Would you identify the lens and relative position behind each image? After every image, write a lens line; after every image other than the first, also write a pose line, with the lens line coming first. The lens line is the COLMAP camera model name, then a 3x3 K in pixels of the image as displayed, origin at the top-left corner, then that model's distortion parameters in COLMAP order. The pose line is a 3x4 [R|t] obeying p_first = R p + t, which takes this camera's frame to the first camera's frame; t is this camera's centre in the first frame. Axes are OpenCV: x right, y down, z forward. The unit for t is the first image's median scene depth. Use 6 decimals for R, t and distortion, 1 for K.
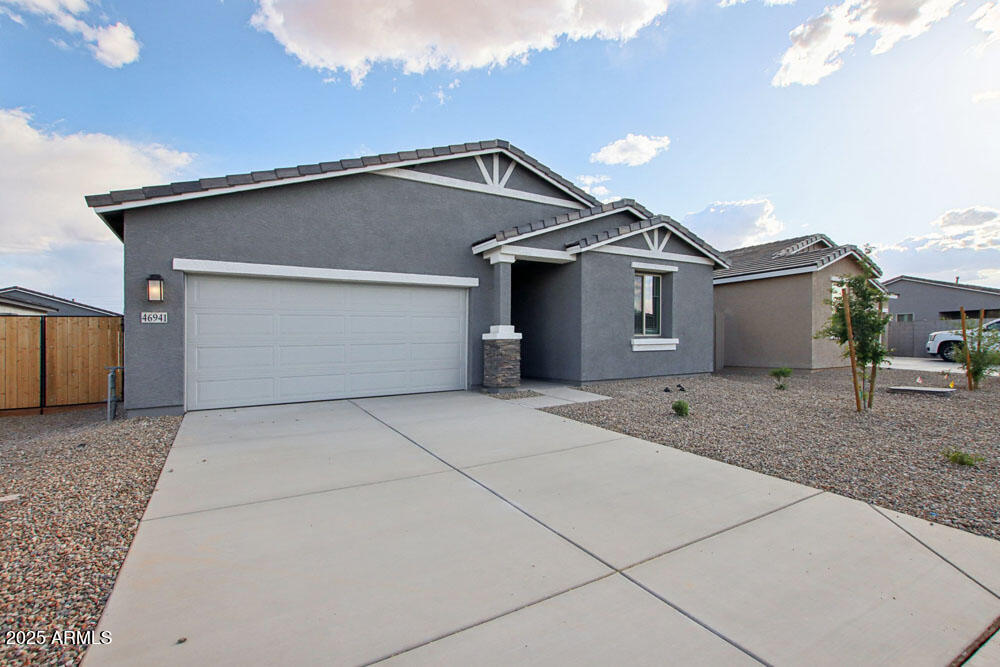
lens RADIAL K [[470.7, 0, 504.2], [0, 470.7, 330.6], [0, 0, 1]] dist [-0.025710, -0.000997]
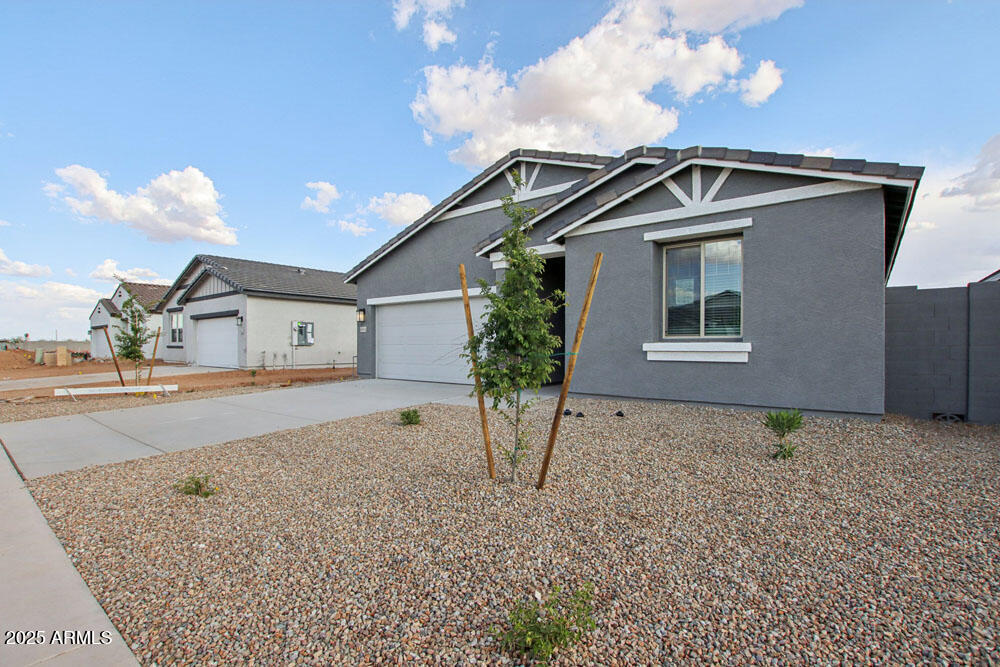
lens RADIAL K [[470.7, 0, 499.7], [0, 470.7, 338.4], [0, 0, 1]] dist [-0.025710, -0.000997]
pose [[0.341020, -0.006014, -0.940037, 0.885856], [0.006327, 0.999972, -0.004102, 0.013514], [0.940035, -0.004549, 0.341049, 0.573605]]
